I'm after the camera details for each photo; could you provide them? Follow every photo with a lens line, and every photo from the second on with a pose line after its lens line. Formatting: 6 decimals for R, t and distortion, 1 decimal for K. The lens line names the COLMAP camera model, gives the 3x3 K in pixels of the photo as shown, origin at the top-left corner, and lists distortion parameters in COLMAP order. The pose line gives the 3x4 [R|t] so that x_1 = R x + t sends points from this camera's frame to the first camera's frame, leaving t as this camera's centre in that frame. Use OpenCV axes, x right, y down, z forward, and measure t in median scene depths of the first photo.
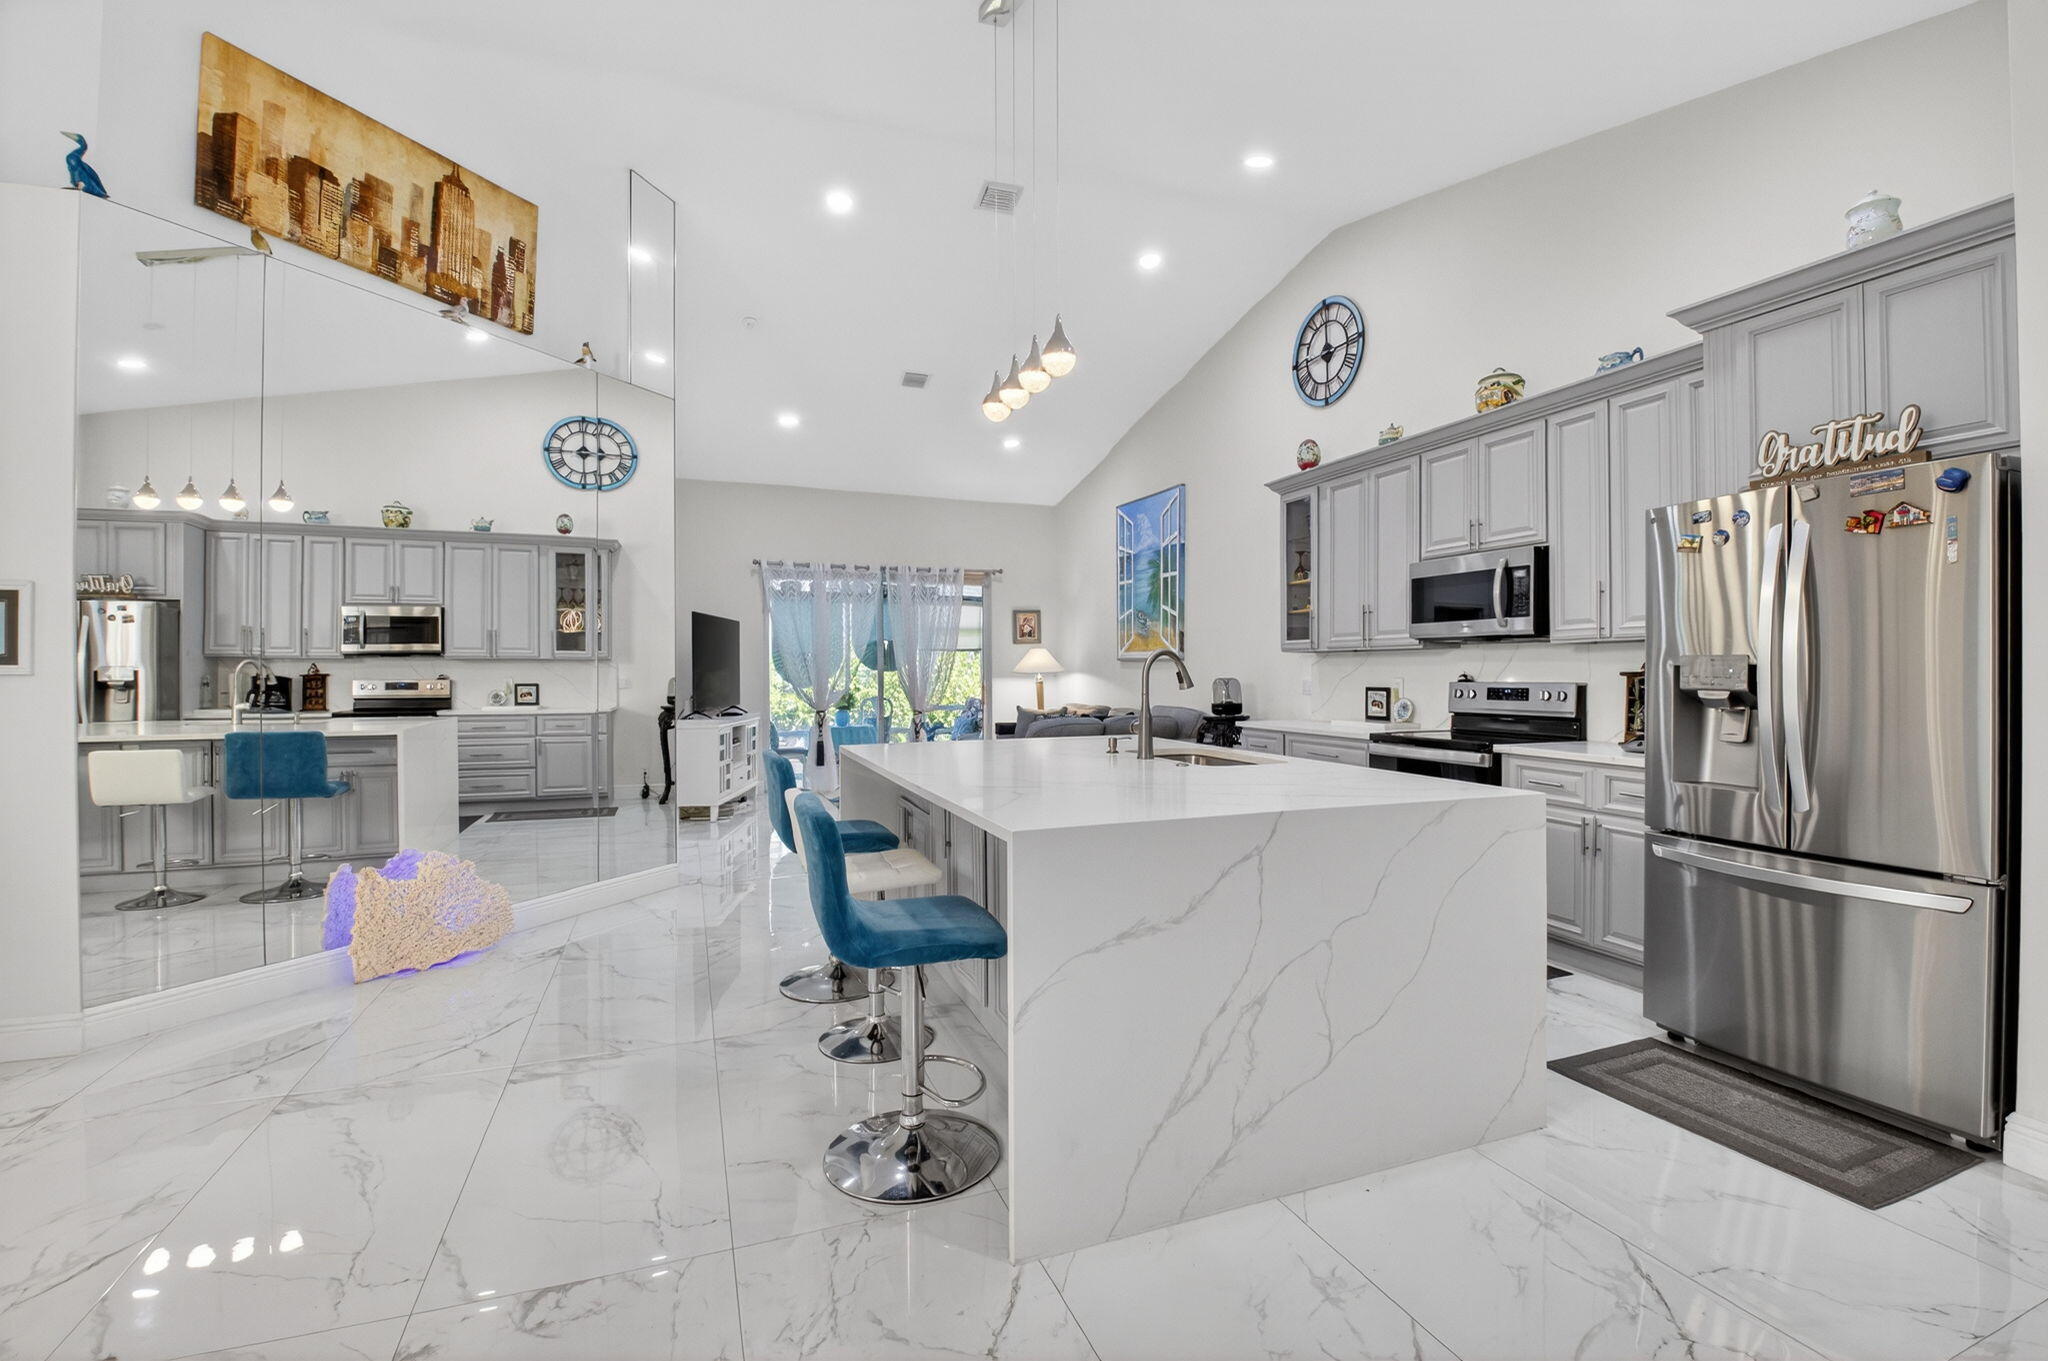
lens RADIAL K [[898.3, 0, 1037.0], [0, 898.3, 671.5], [0, 0, 1]] dist [0.024585, -0.032562]
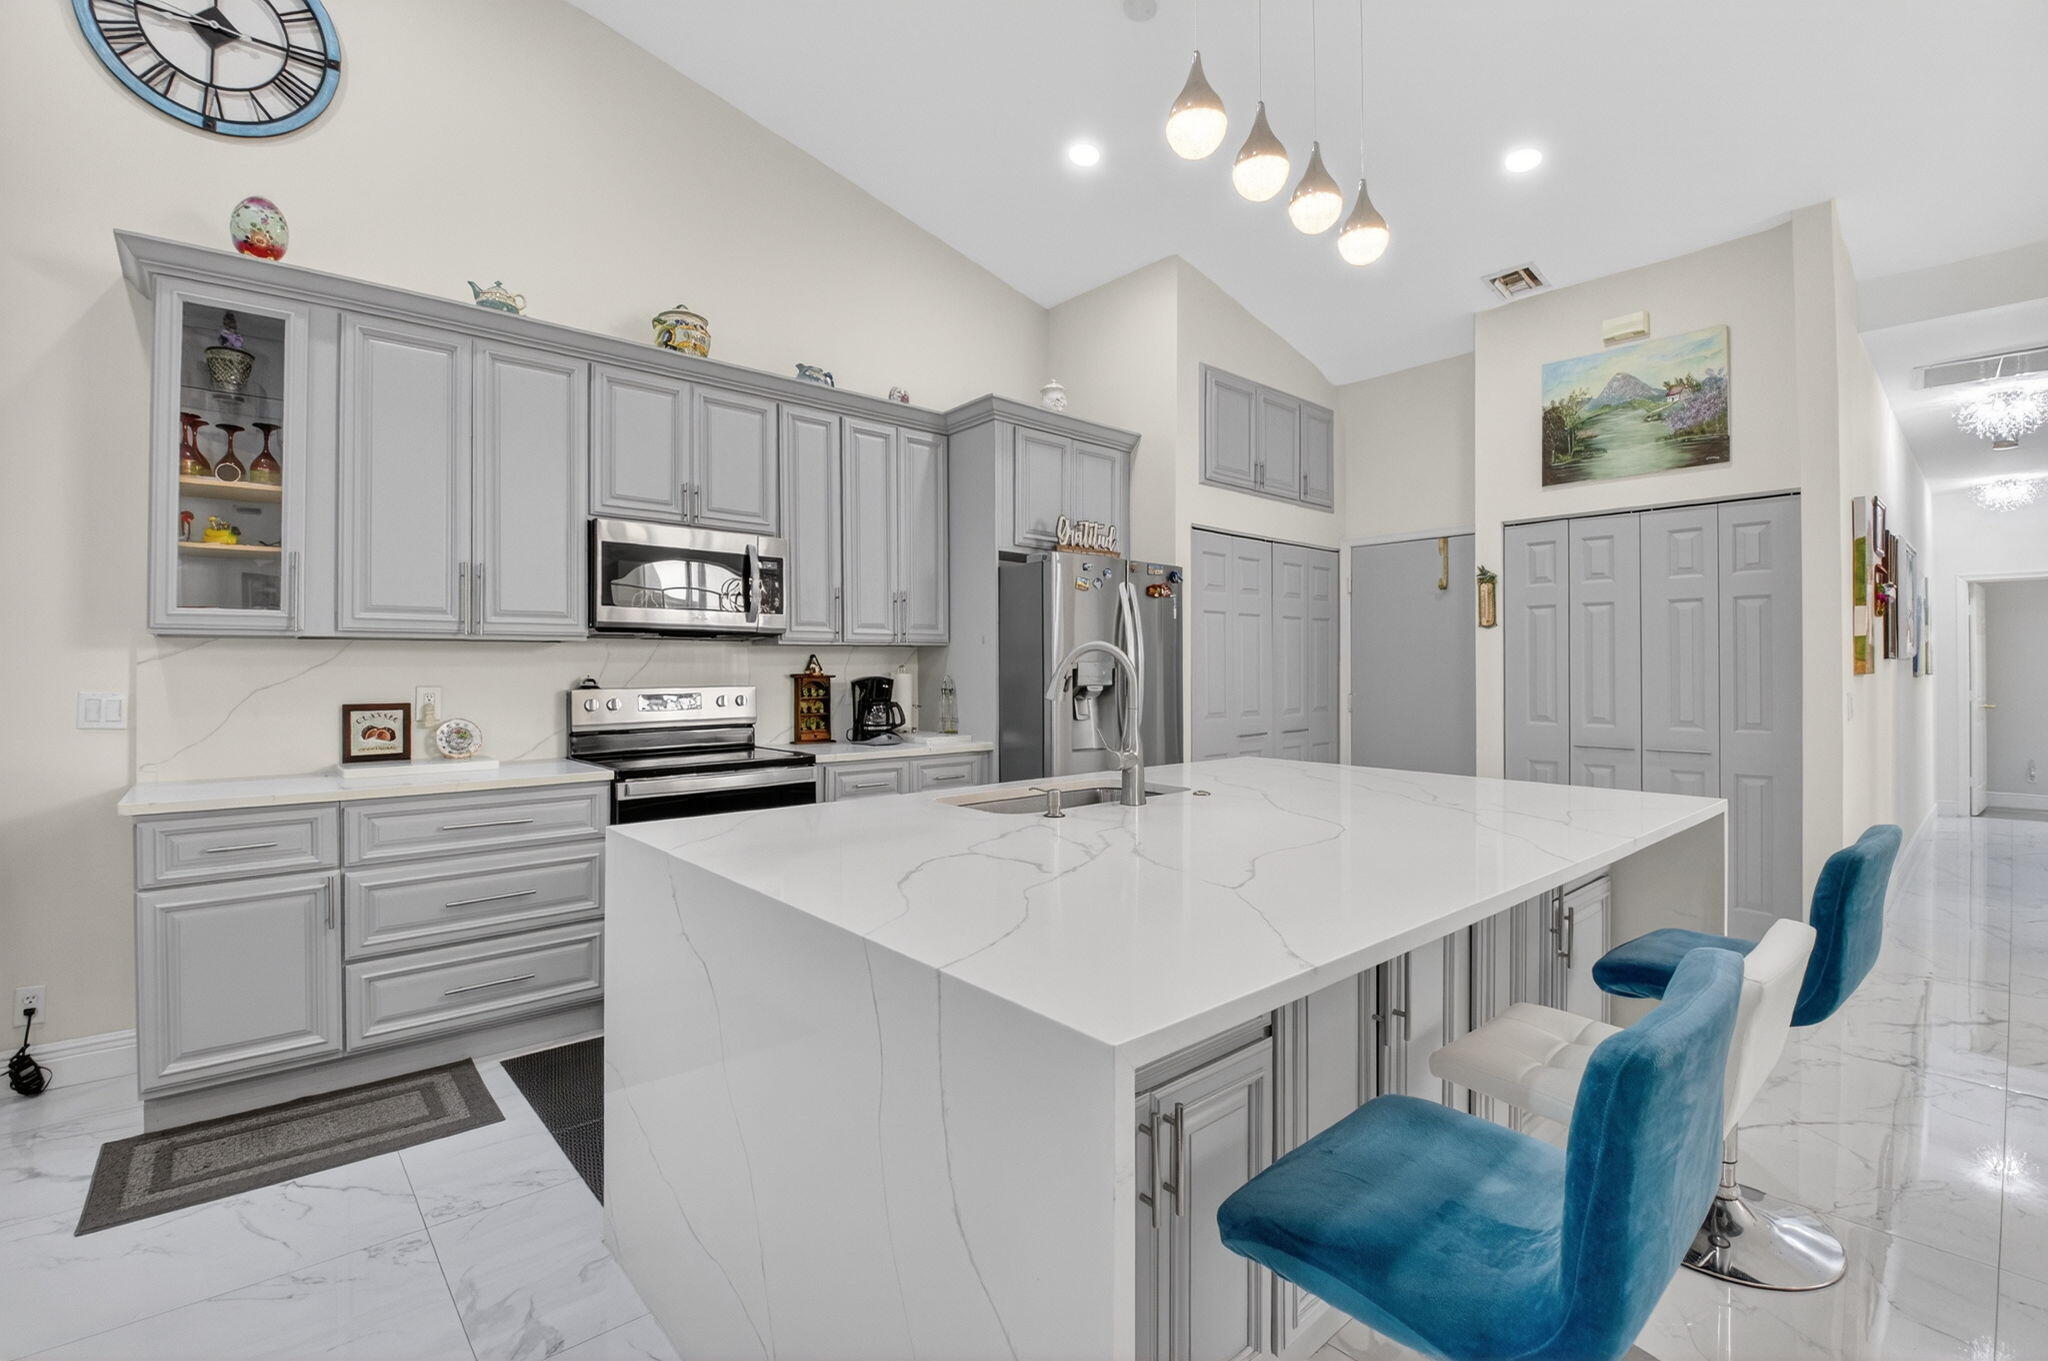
lens RADIAL K [[885.2, 0, 1032.1], [0, 885.2, 666.4], [0, 0, 1]] dist [-0.017914, -0.007694]
pose [[-0.351355, 0.005416, 0.936227, -0.273445], [0.002897, 0.999985, -0.004697, -0.002417], [-0.936238, 0.001062, -0.351365, 0.769639]]
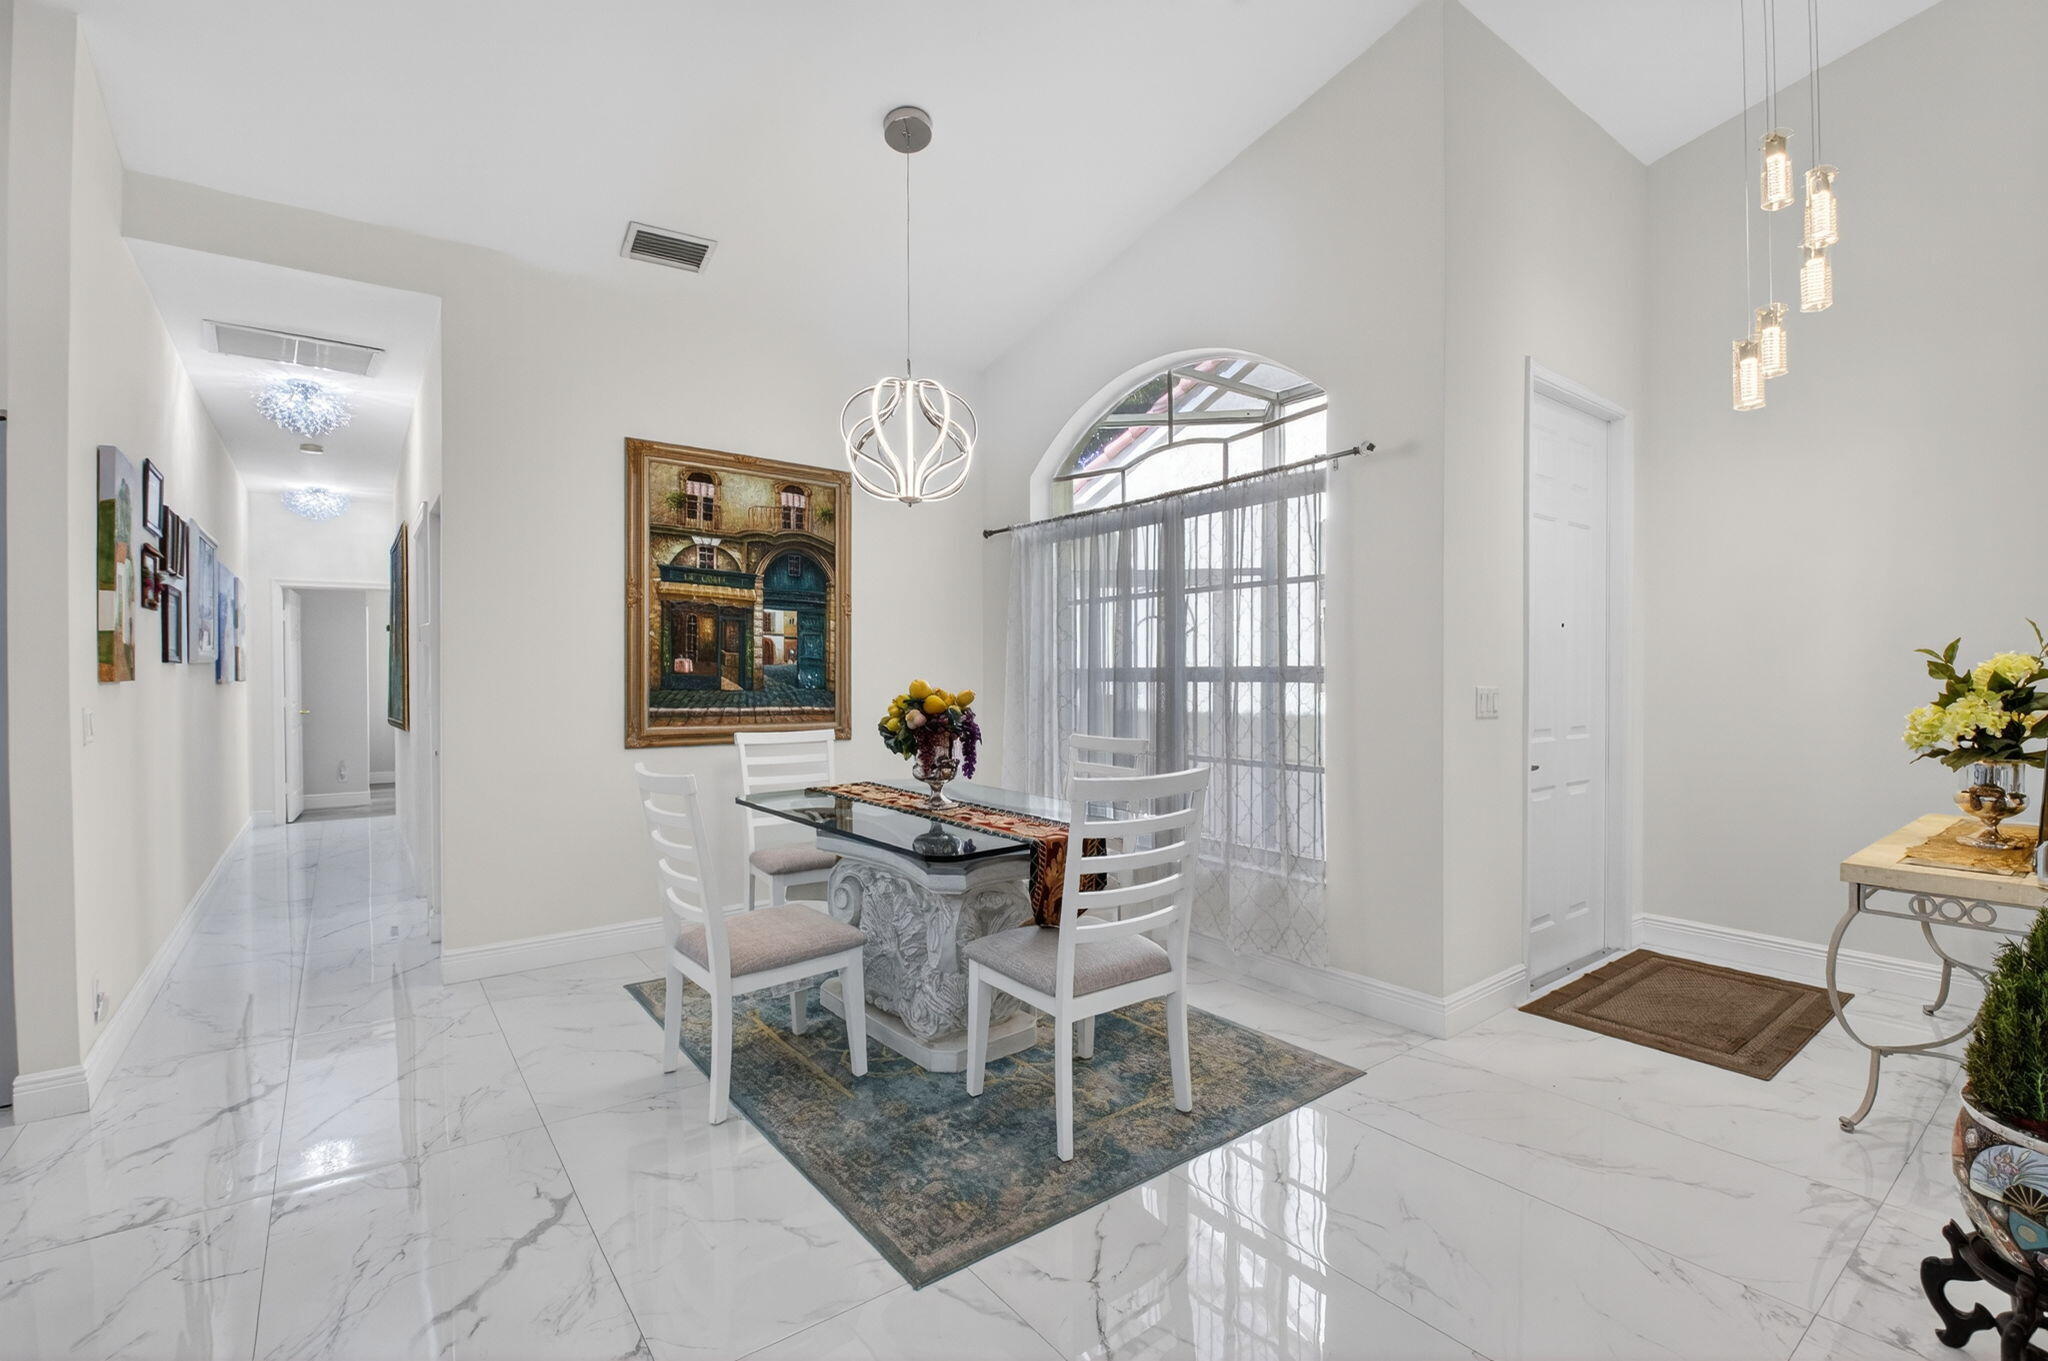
lens RADIAL K [[887.2, 0, 1061.2], [0, 887.2, 676.9], [0, 0, 1]] dist [0.020532, -0.030917]
pose [[-0.949778, 0.002880, -0.312910, -0.245703], [0.001720, 0.999991, 0.003985, -0.000682], [0.312919, 0.003246, -0.949774, 0.585781]]
